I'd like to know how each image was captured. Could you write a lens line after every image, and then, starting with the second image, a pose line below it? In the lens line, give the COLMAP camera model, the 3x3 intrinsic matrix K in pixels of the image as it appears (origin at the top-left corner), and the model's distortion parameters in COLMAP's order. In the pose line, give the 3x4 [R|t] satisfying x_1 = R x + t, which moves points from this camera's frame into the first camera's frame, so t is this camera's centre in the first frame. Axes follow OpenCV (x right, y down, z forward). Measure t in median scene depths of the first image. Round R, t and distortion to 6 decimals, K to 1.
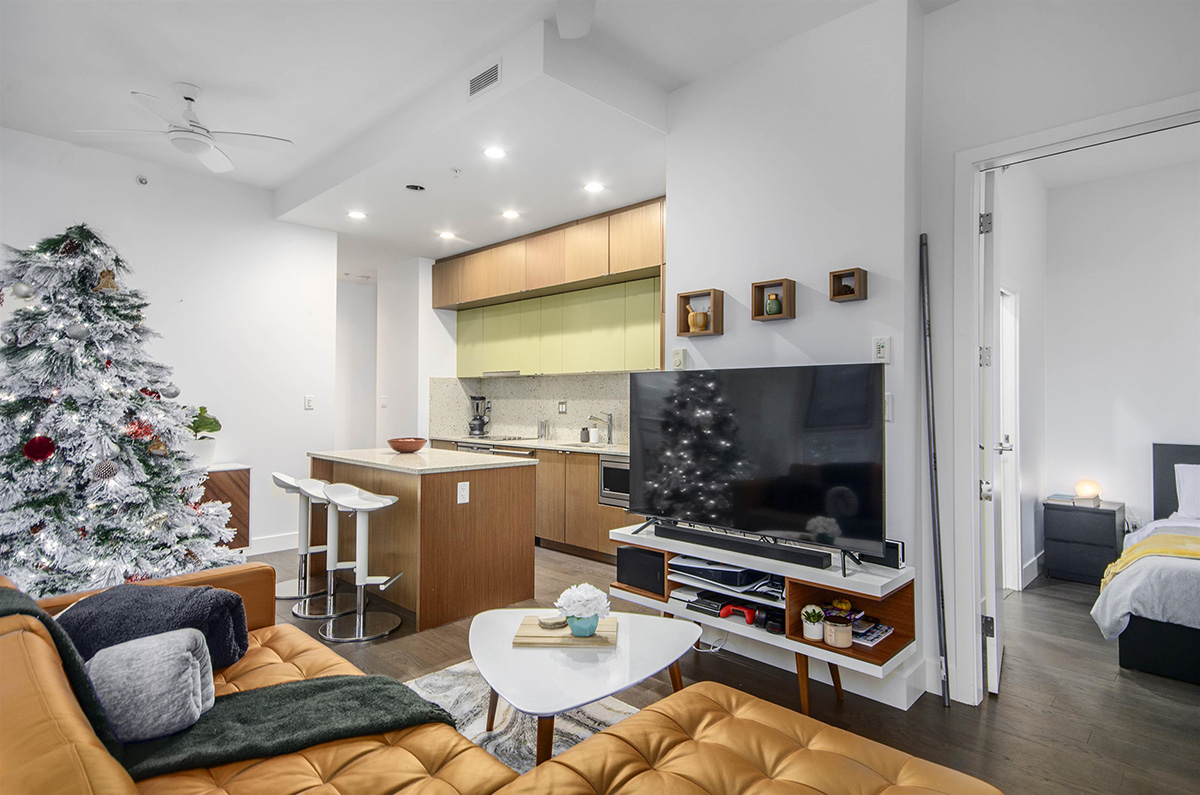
lens RADIAL K [[605.1, 0, 619.3], [0, 605.1, 401.0], [0, 0, 1]] dist [0.017070, 0.000314]
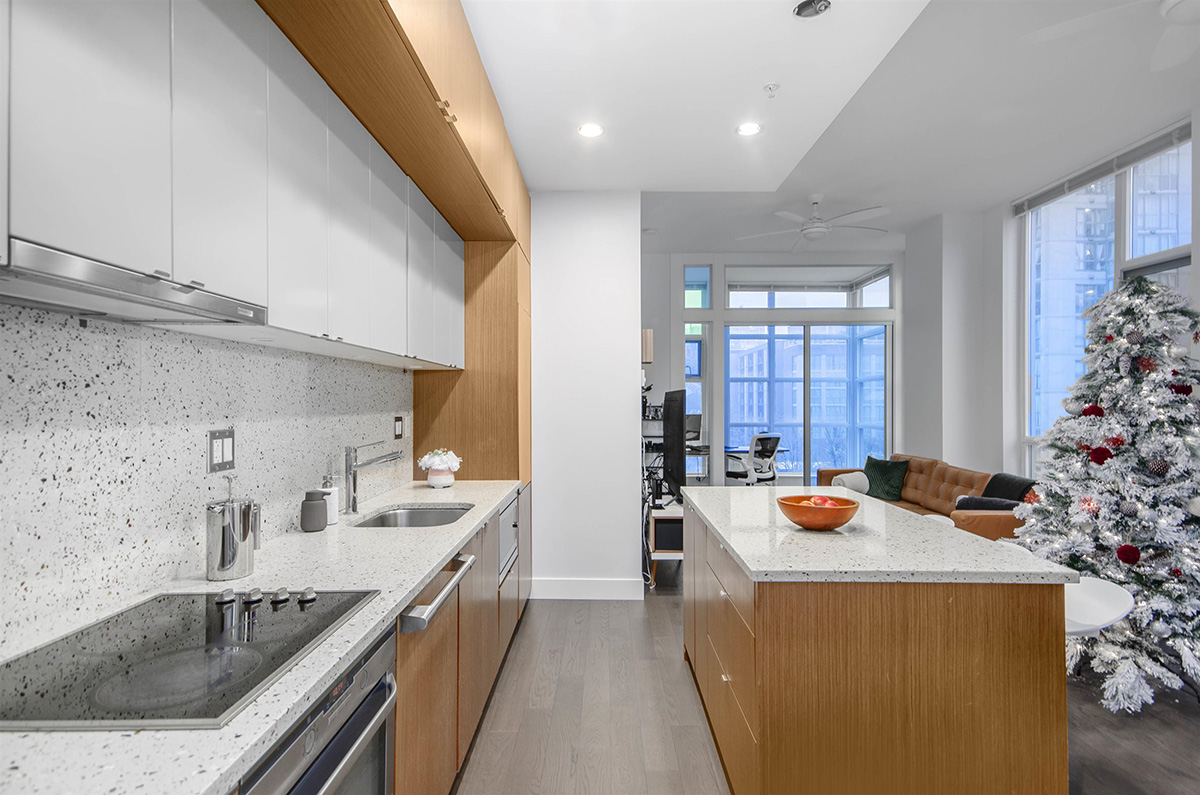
lens RADIAL K [[605.1, 0, 619.3], [0, 605.1, 401.0], [0, 0, 1]] dist [0.017070, 0.000314]
pose [[-0.693782, -0.007001, 0.720151, -0.407292], [-0.006048, 0.999974, 0.003895, -0.013465], [-0.720159, -0.001653, -0.693807, 0.990388]]
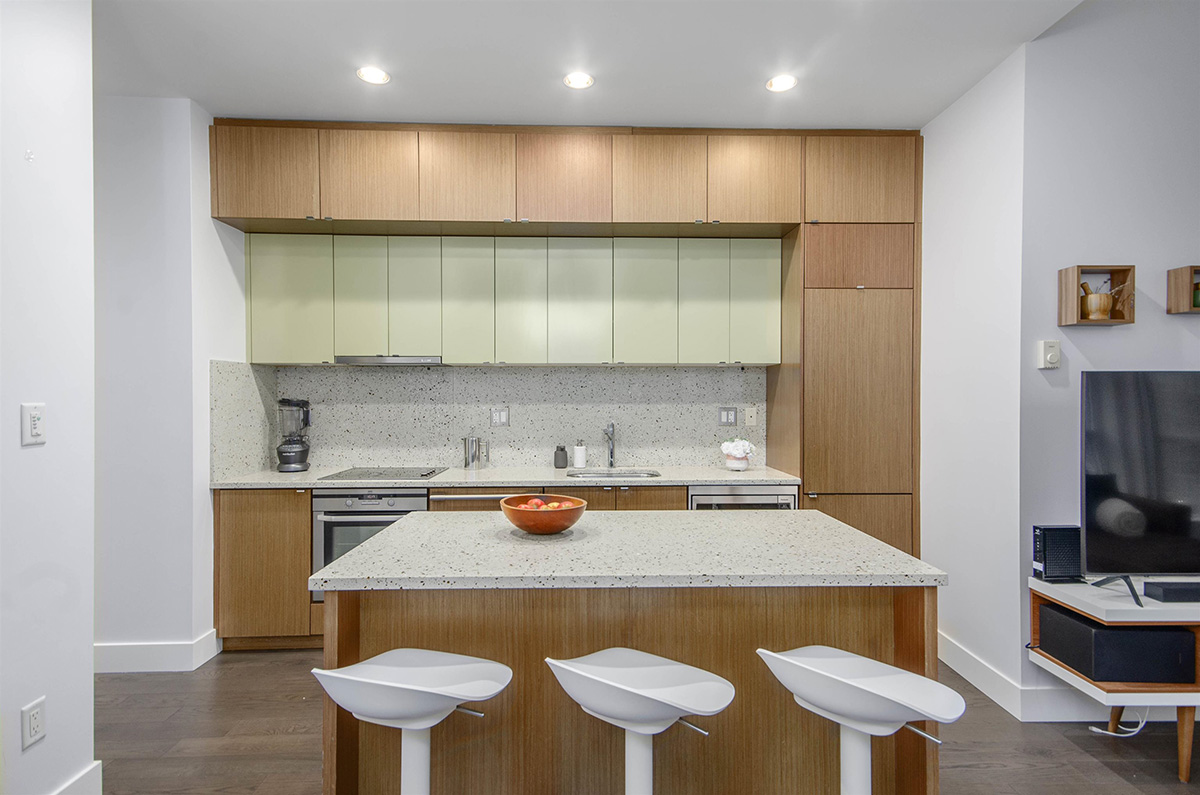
lens RADIAL K [[590.1, 0, 605.8], [0, 590.1, 401.4], [0, 0, 1]] dist [0.015717, -0.000357]
pose [[0.710061, -0.012339, 0.704032, -0.424112], [0.004446, 0.999905, 0.013041, -0.011743], [-0.704126, -0.006130, 0.710048, 0.448249]]
